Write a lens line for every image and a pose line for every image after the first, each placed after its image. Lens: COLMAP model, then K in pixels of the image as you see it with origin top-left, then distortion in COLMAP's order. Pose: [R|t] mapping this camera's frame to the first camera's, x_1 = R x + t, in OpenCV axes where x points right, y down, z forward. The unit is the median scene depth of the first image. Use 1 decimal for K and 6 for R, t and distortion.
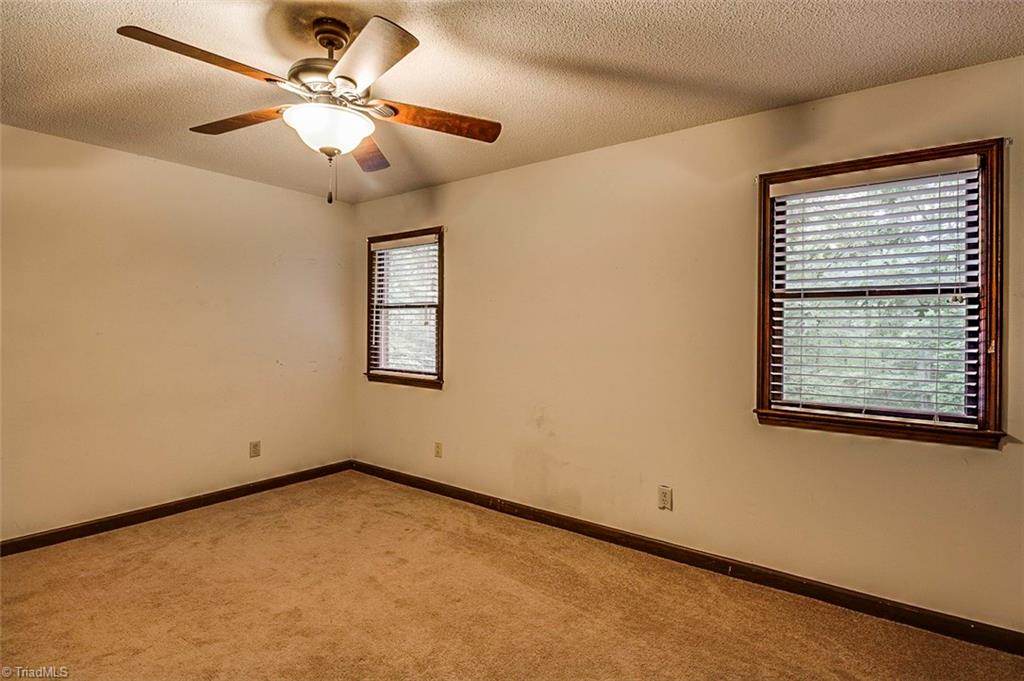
lens RADIAL K [[506.3, 0, 497.8], [0, 506.3, 337.6], [0, 0, 1]] dist [-0.001790, -0.000912]
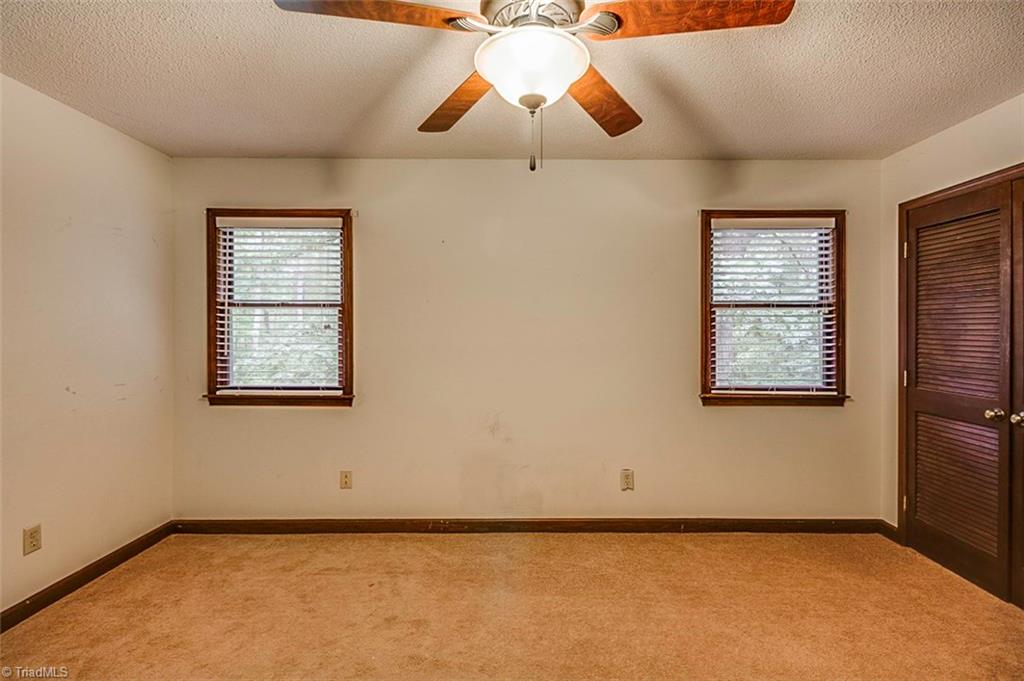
lens RADIAL K [[473.1, 0, 512.0], [0, 473.1, 340.5], [0, 0, 1]] dist [0.023765, -0.015906]
pose [[0.793784, -0.015904, 0.607992, -0.415262], [0.016082, 0.999857, 0.005159, -0.005566], [-0.607987, 0.005682, 0.793927, 0.245604]]
